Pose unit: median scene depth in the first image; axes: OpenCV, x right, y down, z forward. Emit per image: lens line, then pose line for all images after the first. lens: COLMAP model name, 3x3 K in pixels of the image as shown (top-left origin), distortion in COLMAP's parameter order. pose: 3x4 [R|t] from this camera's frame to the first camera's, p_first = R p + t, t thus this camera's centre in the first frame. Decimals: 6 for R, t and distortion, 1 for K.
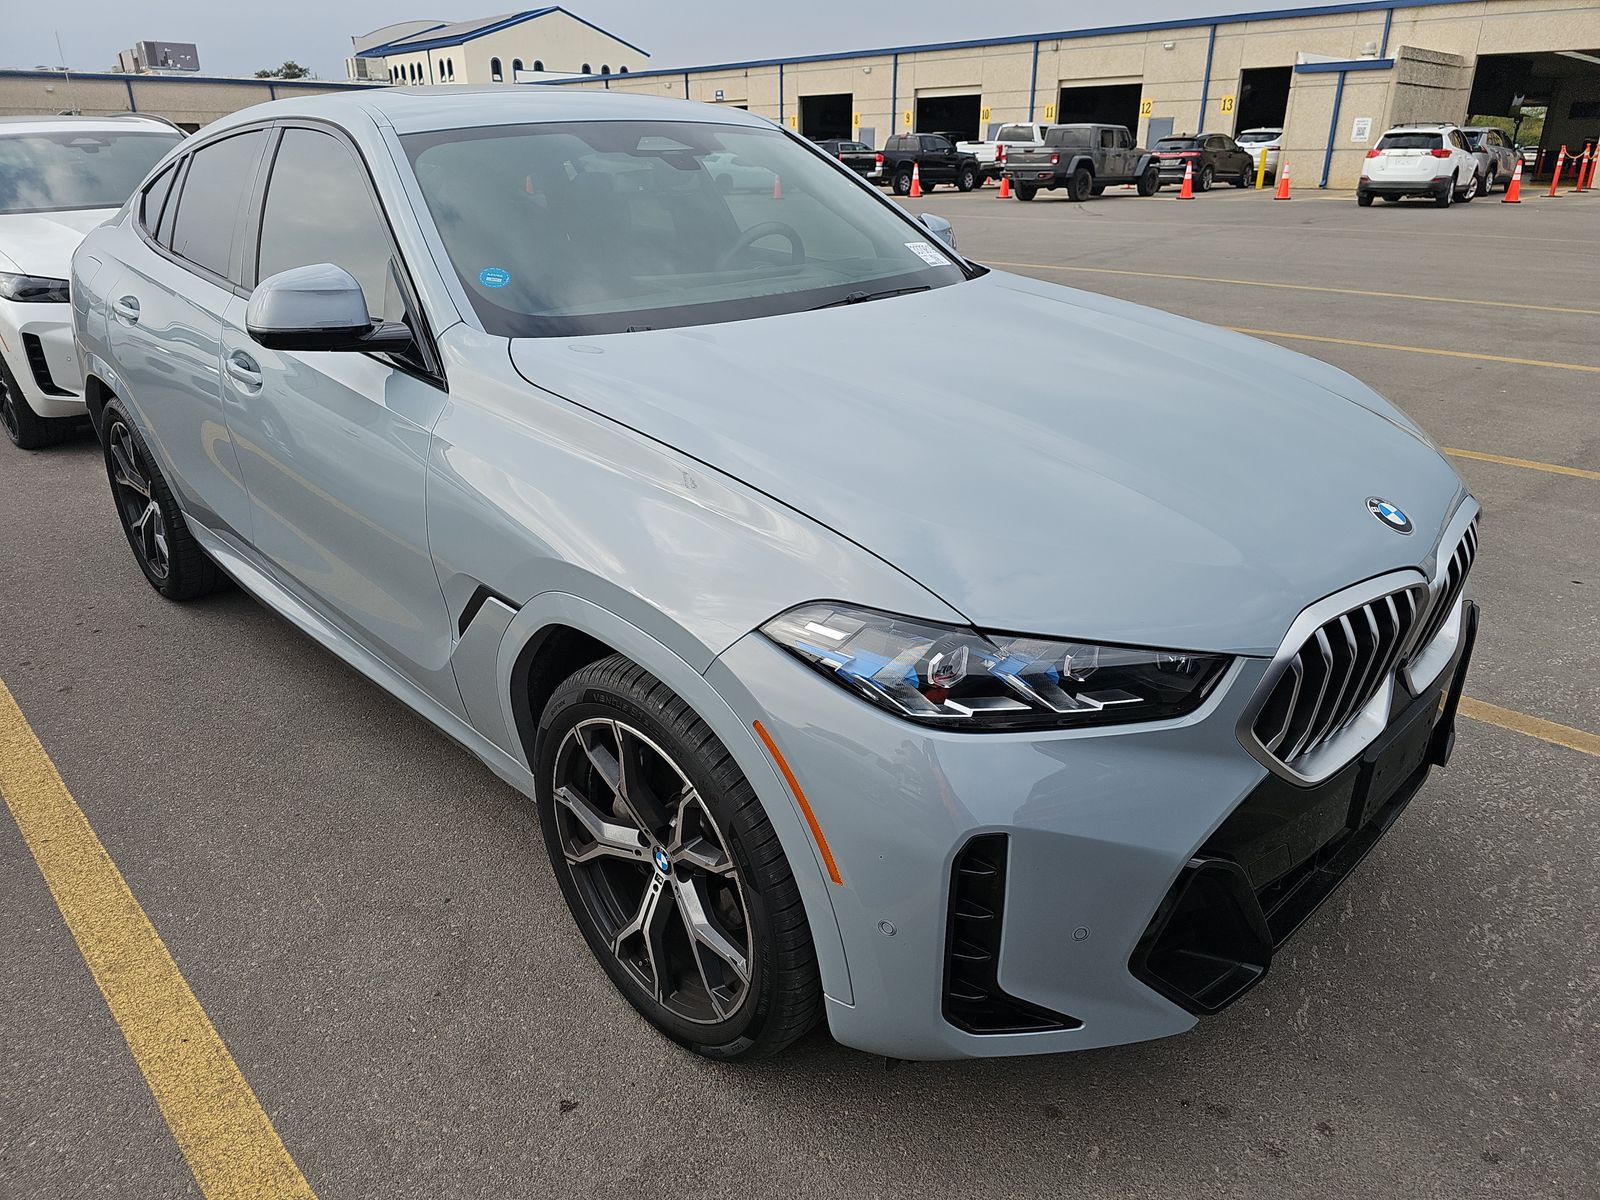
lens RADIAL K [[1064.3, 0, 798.3], [0, 1064.3, 587.7], [0, 0, 1]] dist [0.020733, -0.026491]
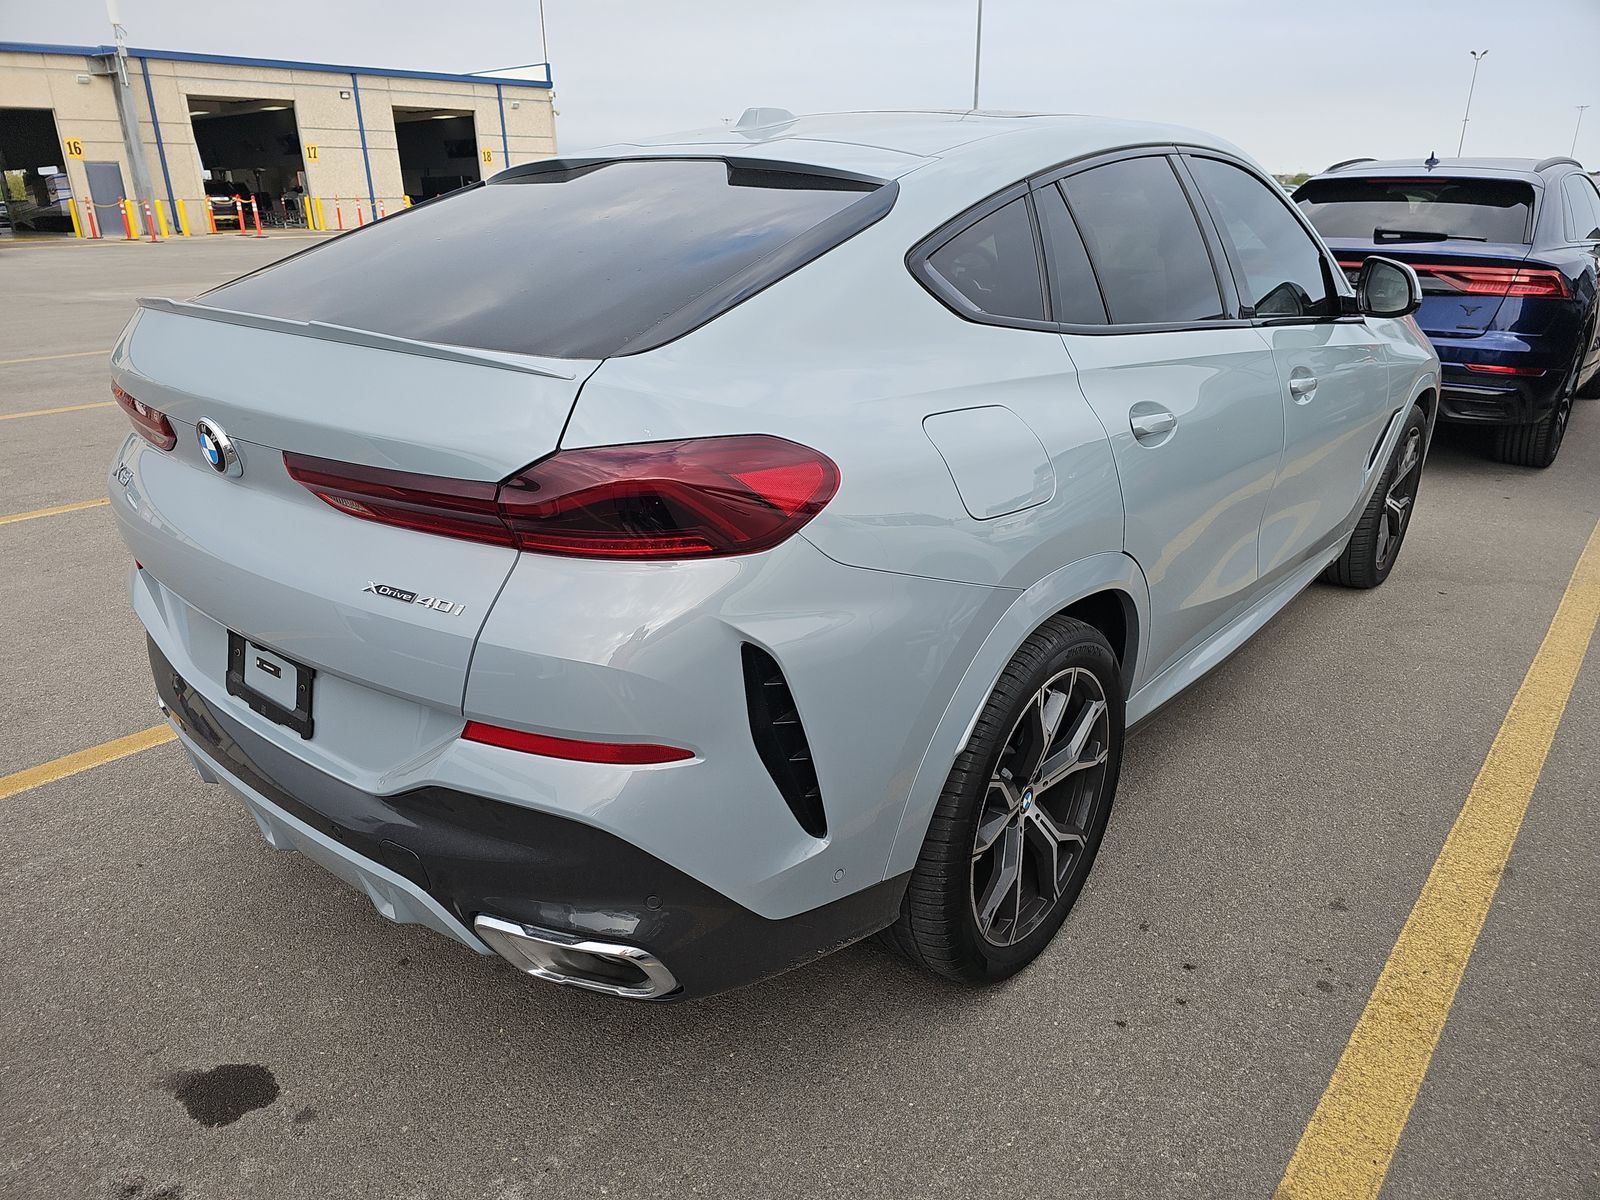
lens RADIAL K [[1064.3, 0, 796.7], [0, 1064.3, 600.8], [0, 0, 1]] dist [0.020733, -0.026491]
pose [[-0.101360, -0.344352, 0.933353, -0.938715], [0.383212, 0.852275, 0.356056, -0.361191], [-0.918082, 0.393762, 0.045573, 0.915297]]
